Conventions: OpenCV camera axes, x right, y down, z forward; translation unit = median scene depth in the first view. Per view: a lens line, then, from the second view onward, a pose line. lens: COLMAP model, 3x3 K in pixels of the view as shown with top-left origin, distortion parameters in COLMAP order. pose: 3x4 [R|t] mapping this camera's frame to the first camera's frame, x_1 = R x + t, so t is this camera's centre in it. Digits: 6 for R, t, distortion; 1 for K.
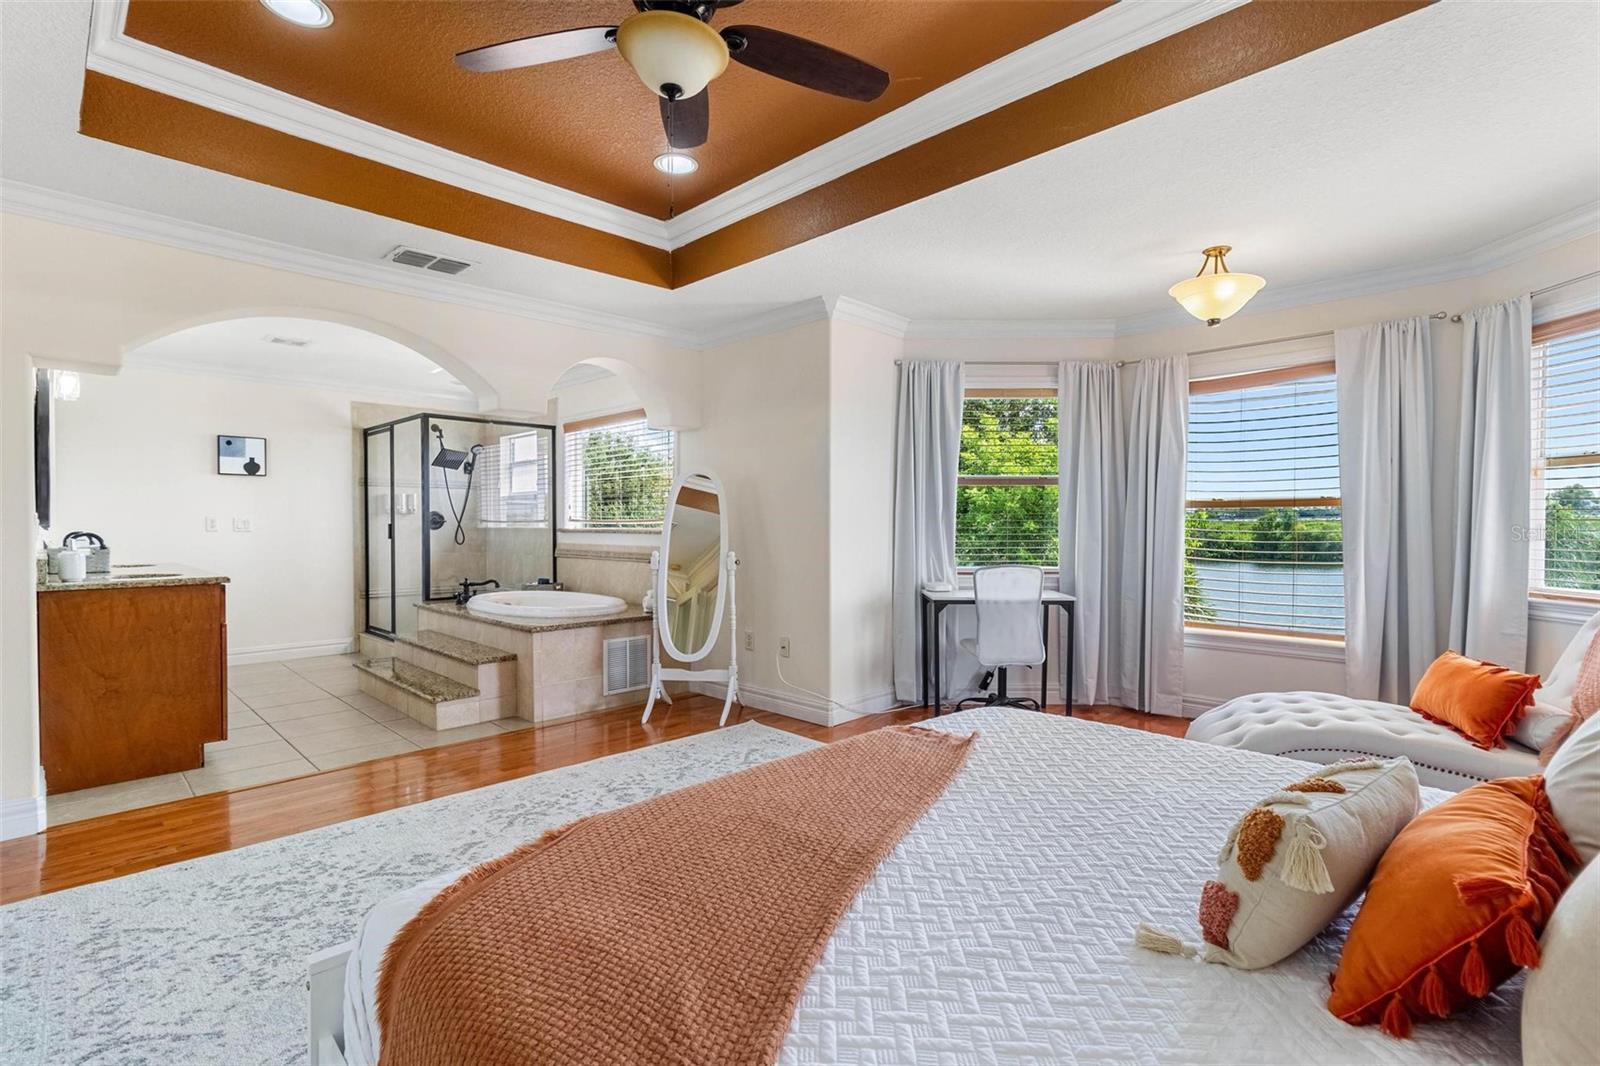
lens RADIAL K [[742.1, 0, 794.7], [0, 742.1, 532.4], [0, 0, 1]] dist [-0.000794, 0.001524]
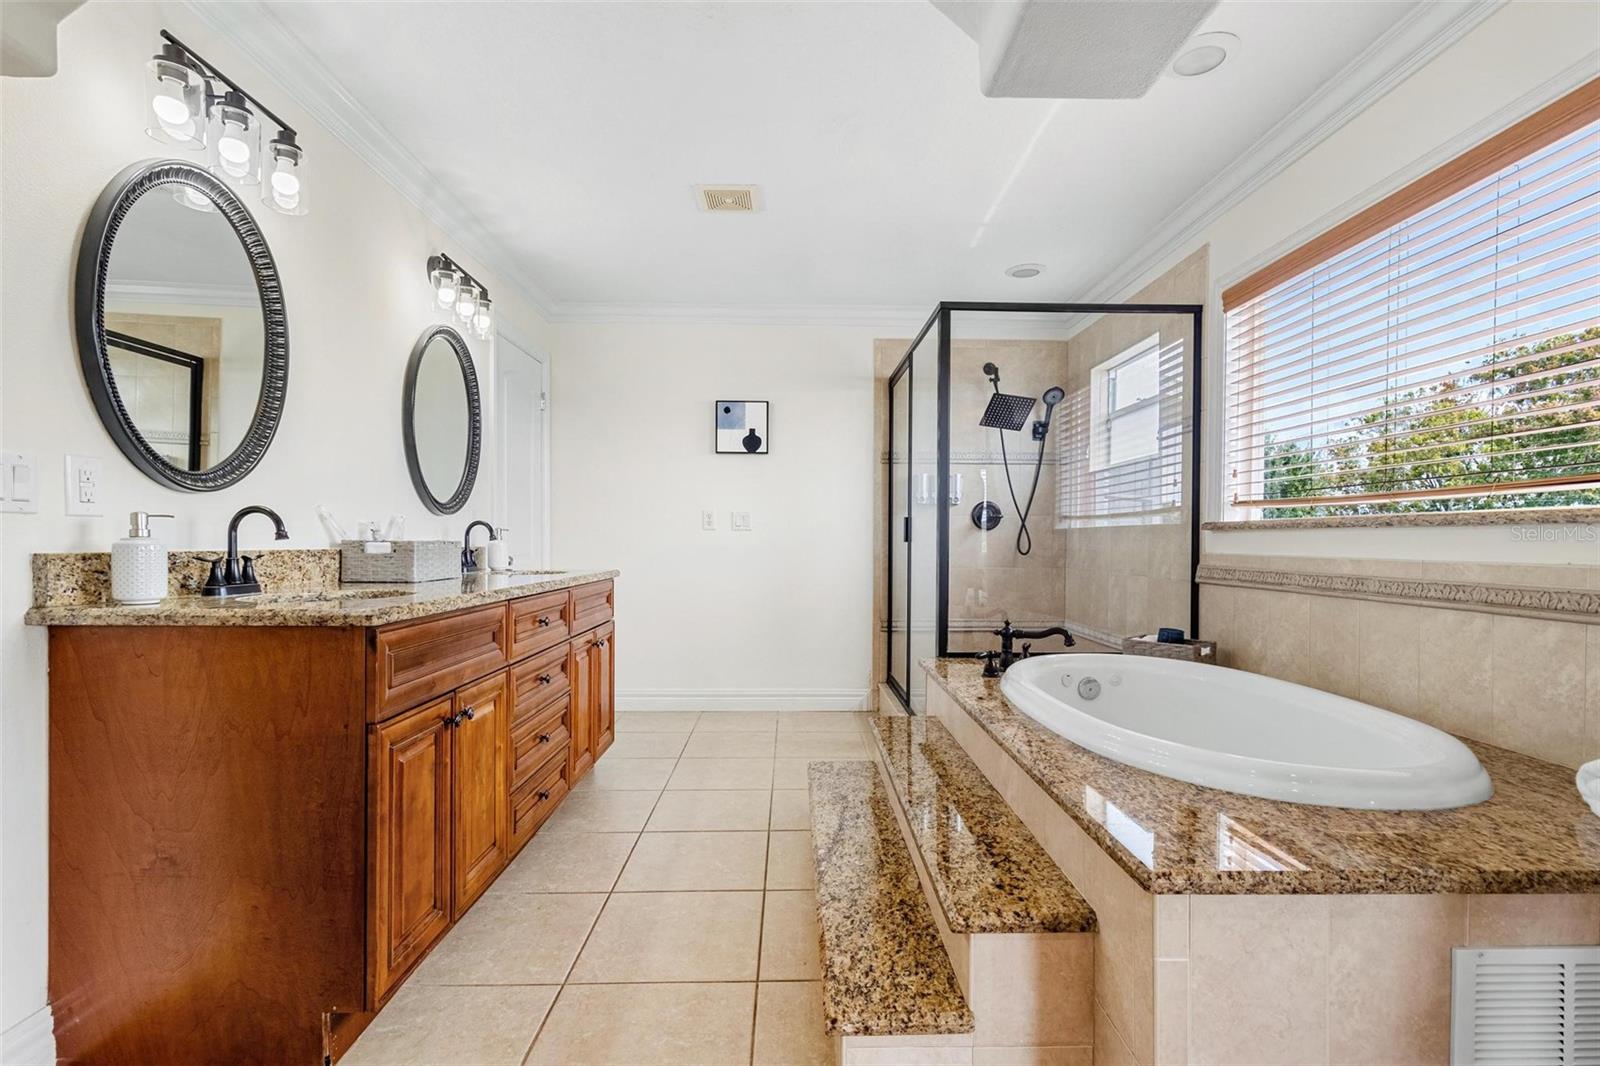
lens RADIAL K [[742.1, 0, 827.4], [0, 742.1, 554.4], [0, 0, 1]] dist [-0.000794, 0.001524]
pose [[0.739859, 0.017871, -0.672525, -0.186252], [-0.013677, 0.999840, 0.011522, 0.012944], [0.672623, 0.000674, 0.739985, 0.512810]]
